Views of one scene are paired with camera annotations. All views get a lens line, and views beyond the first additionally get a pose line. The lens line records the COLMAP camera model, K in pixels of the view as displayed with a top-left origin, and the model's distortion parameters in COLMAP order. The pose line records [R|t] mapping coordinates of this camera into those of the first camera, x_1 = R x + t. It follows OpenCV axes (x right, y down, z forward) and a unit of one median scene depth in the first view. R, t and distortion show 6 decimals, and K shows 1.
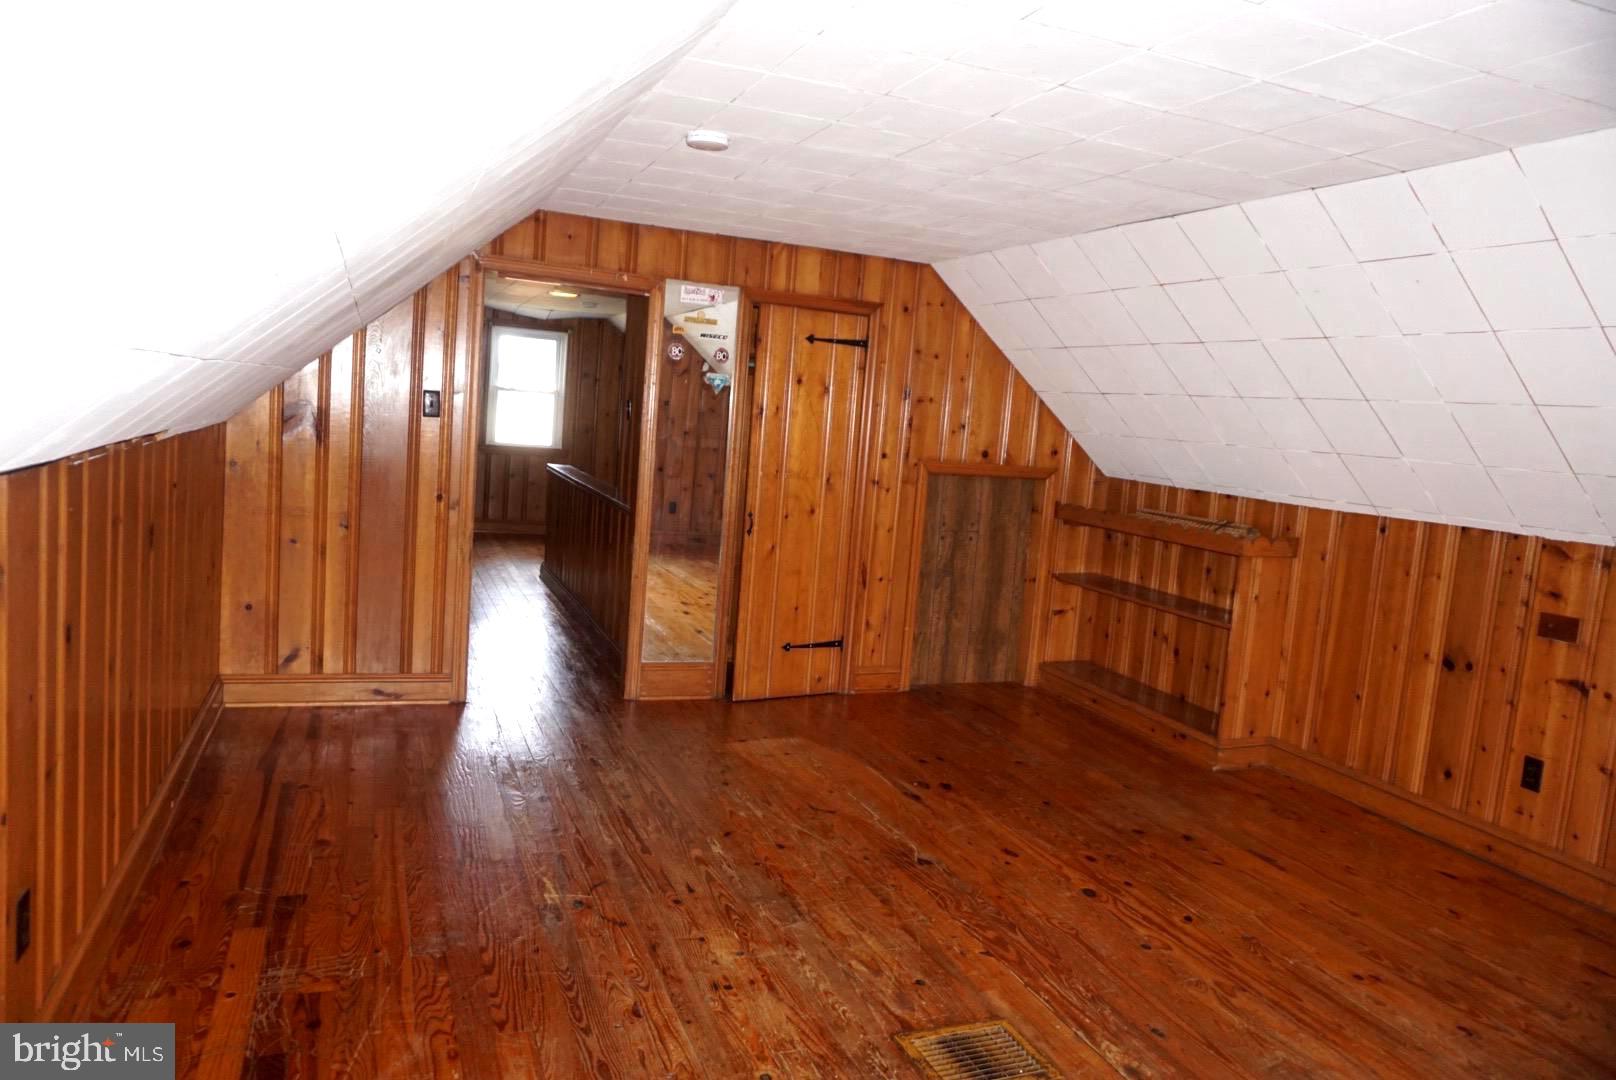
lens RADIAL K [[1097.9, 0, 801.5], [0, 1097.9, 538.9], [0, 0, 1]] dist [-0.036373, 0.026333]
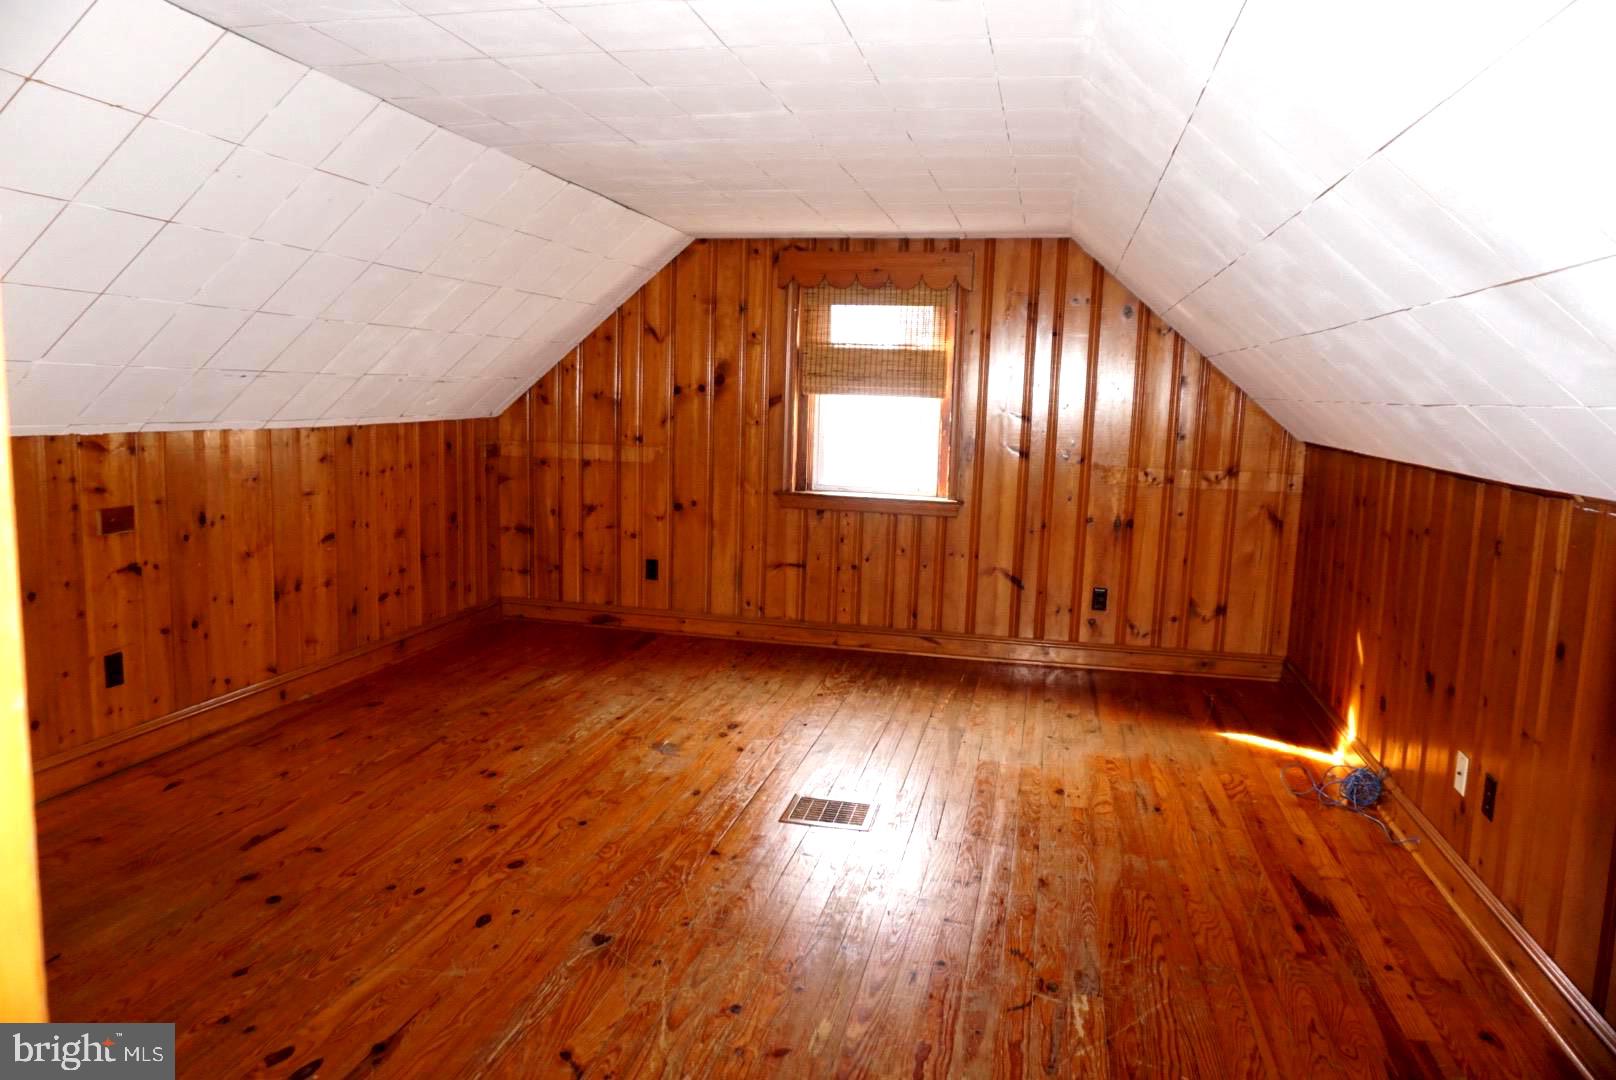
lens RADIAL K [[1097.9, 0, 800.8], [0, 1097.9, 536.8], [0, 0, 1]] dist [-0.036373, 0.026333]
pose [[-0.821131, -0.182009, 0.540940, -0.396930], [-0.035218, 0.962140, 0.270270, -0.211684], [-0.569652, 0.202877, -0.796453, 1.548664]]
